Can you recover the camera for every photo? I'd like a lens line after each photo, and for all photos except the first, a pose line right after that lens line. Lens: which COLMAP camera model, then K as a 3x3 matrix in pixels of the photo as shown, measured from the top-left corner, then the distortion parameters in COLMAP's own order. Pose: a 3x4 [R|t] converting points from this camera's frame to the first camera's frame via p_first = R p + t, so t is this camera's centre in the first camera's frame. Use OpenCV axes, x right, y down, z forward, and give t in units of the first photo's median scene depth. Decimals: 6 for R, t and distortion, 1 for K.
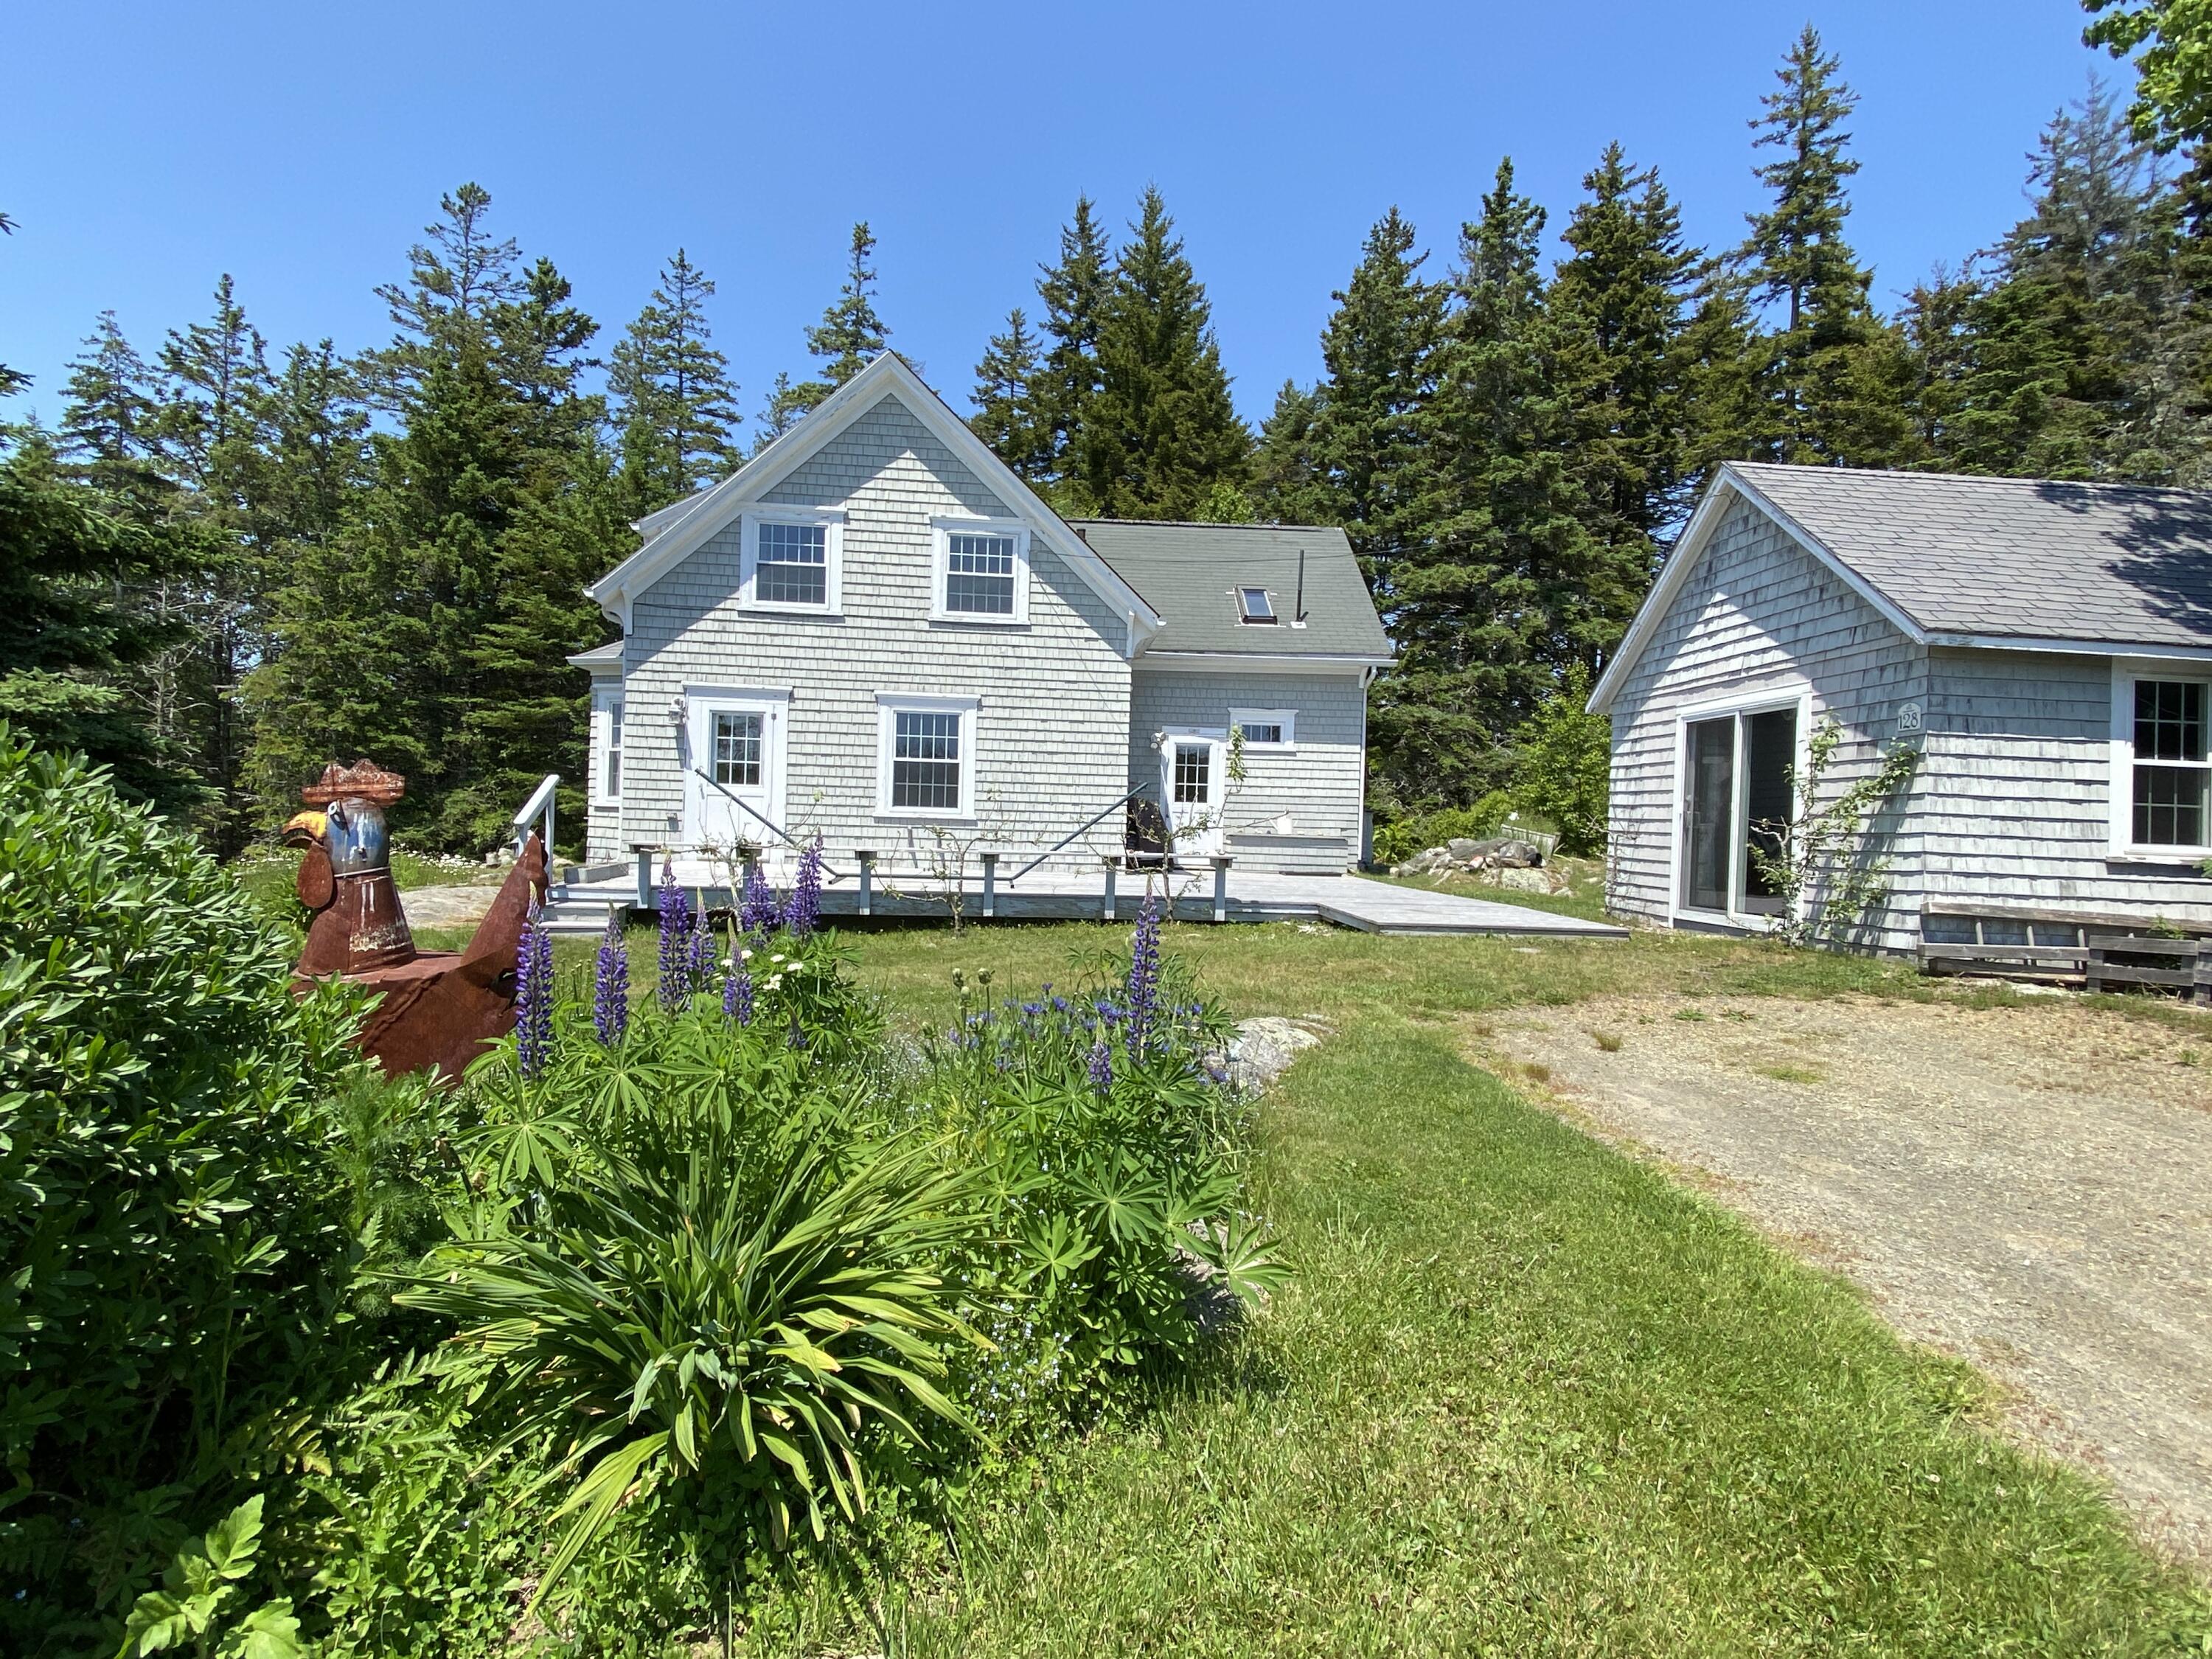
lens RADIAL K [[1128.4, 0, 1116.5], [0, 1128.4, 854.2], [0, 0, 1]] dist [0.002203, -0.018882]
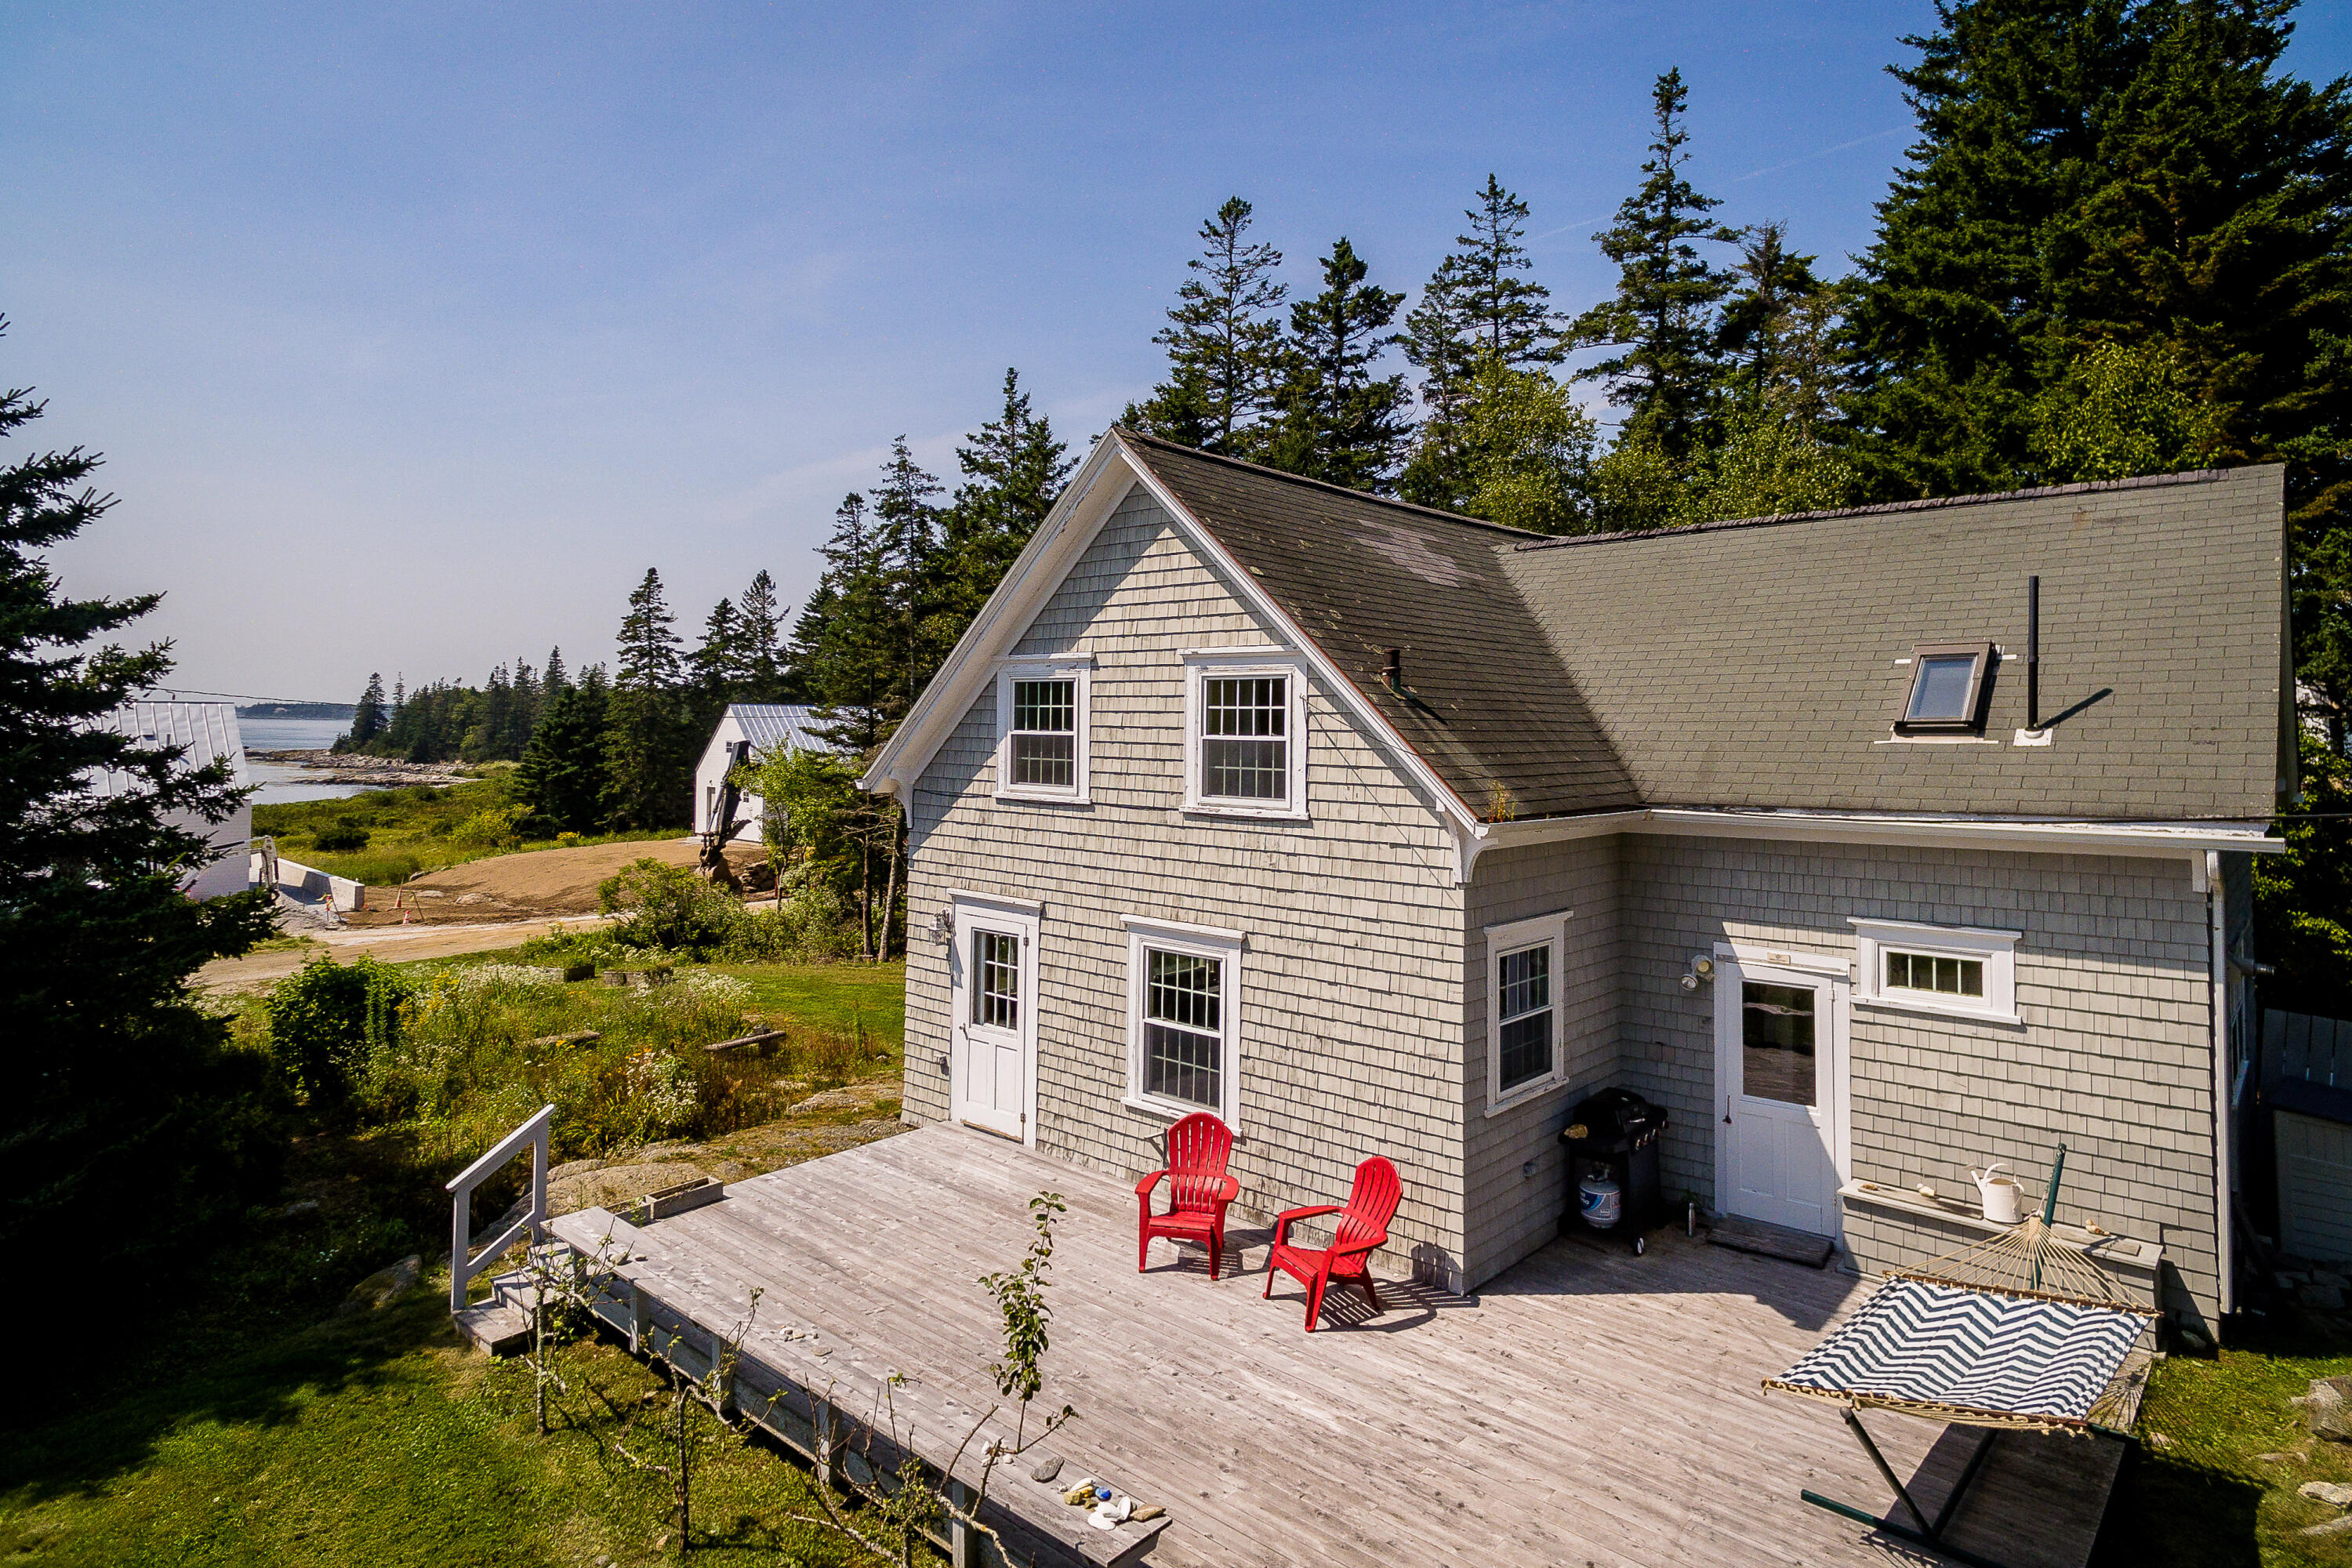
lens RADIAL K [[1310.9, 0, 1176.3], [0, 1310.9, 673.9], [0, 0, 1]] dist [0.008017, 0.003907]
pose [[0.686222, -0.052160, -0.725520, 0.380976], [-0.008786, 0.996758, -0.079971, -0.223544], [0.727339, 0.061252, 0.683539, 0.471610]]
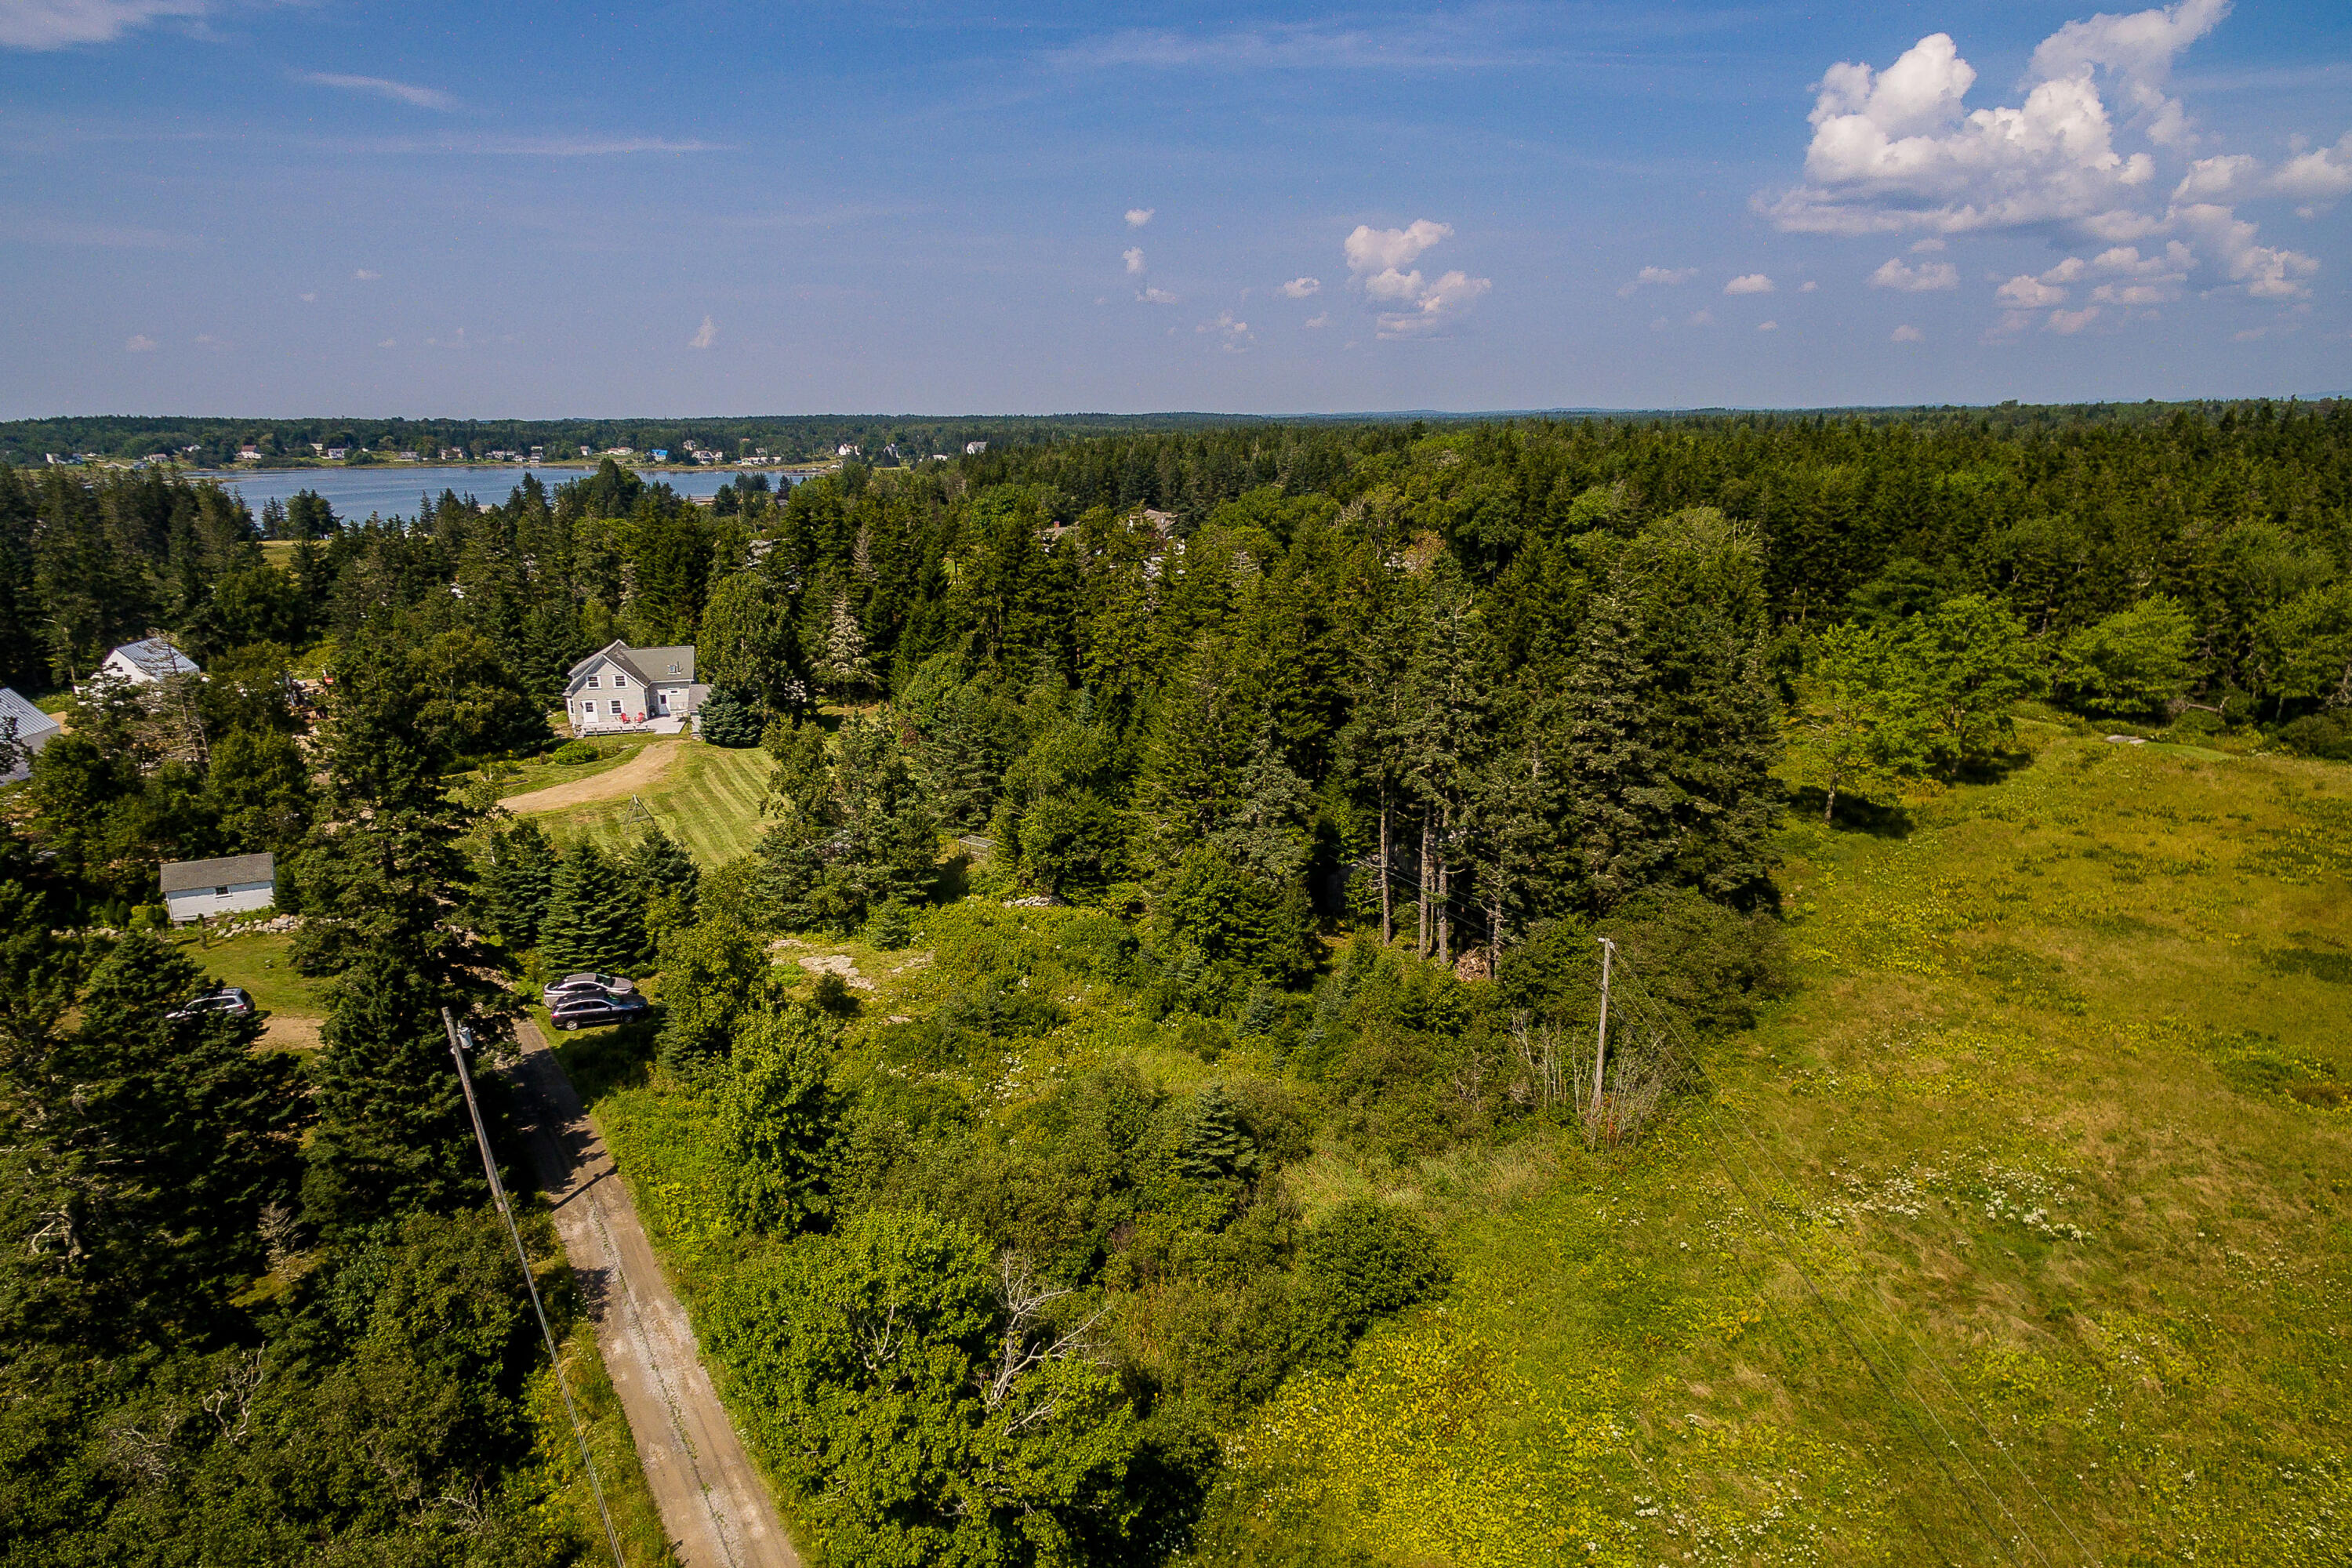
lens RADIAL K [[1381.9, 0, 1149.3], [0, 1381.9, 869.1], [0, 0, 1]] dist [0.003854, -0.000688]
pose [[0.993704, -0.067502, 0.089416, 2.375029], [0.039692, 0.958459, 0.282454, -1.460649], [-0.104768, -0.277126, 0.955105, -8.154106]]
